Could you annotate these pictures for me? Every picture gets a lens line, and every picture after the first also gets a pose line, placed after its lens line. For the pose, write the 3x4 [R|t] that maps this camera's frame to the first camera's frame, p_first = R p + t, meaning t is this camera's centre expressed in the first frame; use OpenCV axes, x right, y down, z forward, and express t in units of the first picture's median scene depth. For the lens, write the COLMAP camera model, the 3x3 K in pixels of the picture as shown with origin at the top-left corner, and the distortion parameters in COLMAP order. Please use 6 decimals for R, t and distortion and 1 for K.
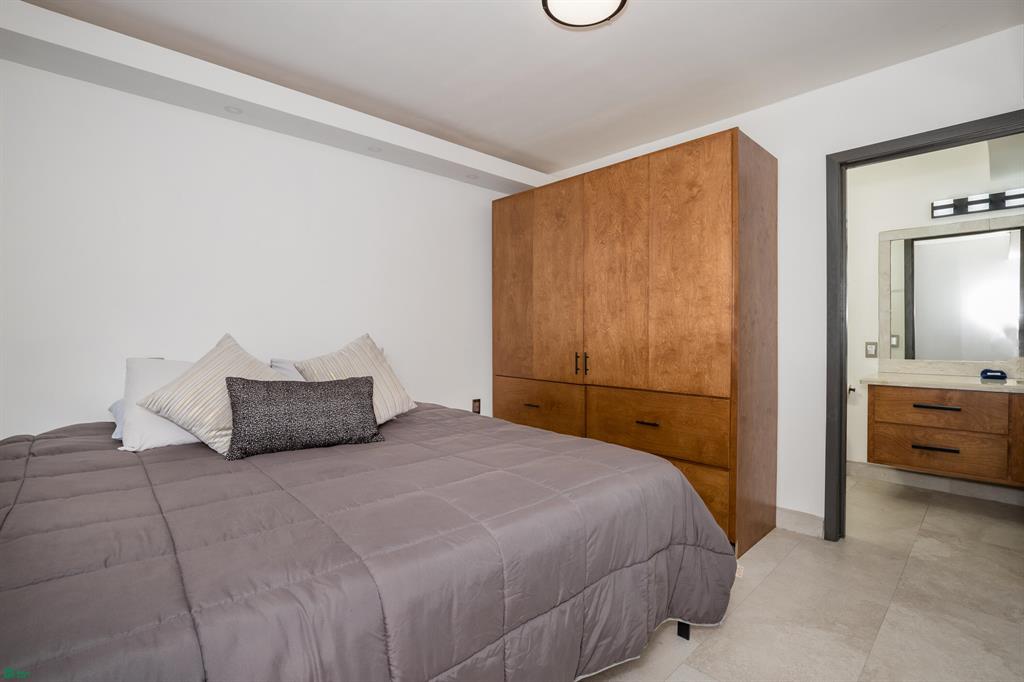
lens RADIAL K [[480.1, 0, 508.3], [0, 480.1, 341.8], [0, 0, 1]] dist [-0.003975, -0.000841]
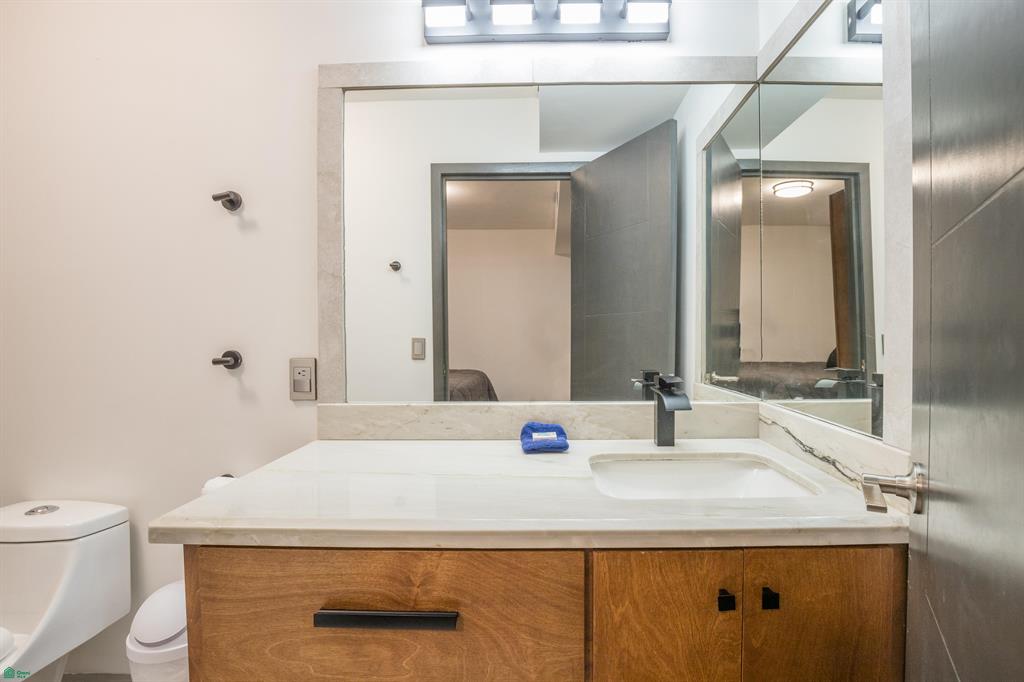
lens RADIAL K [[480.1, 0, 512.6], [0, 480.1, 340.3], [0, 0, 1]] dist [-0.003975, -0.000841]
pose [[0.746714, -0.006145, 0.665117, 0.771129], [0.006847, 0.999975, 0.001552, -0.012385], [-0.665110, 0.003395, 0.746737, 0.758506]]
